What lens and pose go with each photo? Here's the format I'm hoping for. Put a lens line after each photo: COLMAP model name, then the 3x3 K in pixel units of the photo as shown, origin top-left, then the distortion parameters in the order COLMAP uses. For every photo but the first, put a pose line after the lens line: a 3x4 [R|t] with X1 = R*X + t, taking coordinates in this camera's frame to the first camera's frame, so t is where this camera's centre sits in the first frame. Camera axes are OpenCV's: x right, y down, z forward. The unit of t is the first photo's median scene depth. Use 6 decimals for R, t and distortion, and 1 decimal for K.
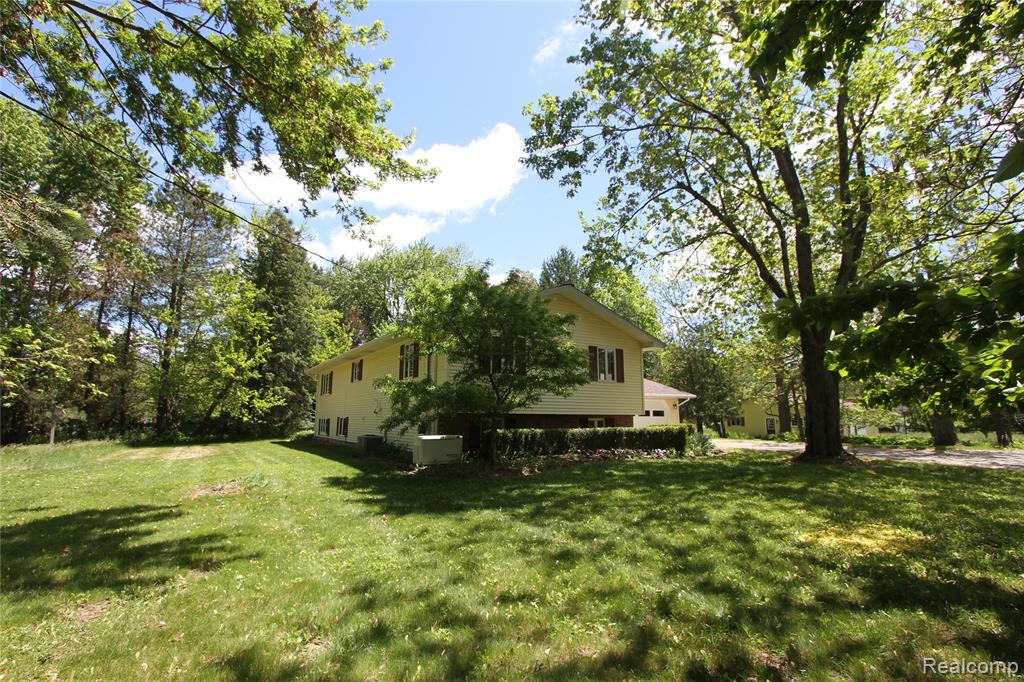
lens RADIAL K [[479.8, 0, 514.1], [0, 479.8, 338.1], [0, 0, 1]] dist [-0.022039, -0.000558]
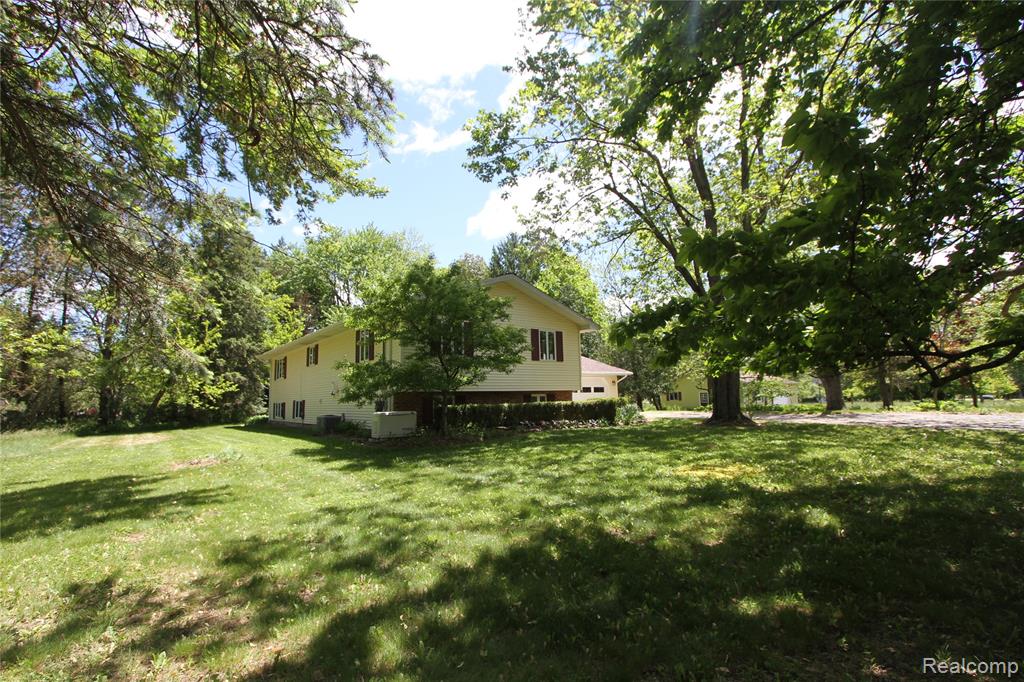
lens RADIAL K [[479.8, 0, 515.9], [0, 479.8, 342.9], [0, 0, 1]] dist [-0.022039, -0.000558]
pose [[0.994959, -0.015324, 0.099108, 0.012544], [0.010432, 0.998710, 0.049686, -0.007299], [-0.099741, -0.048401, 0.993836, -0.099434]]
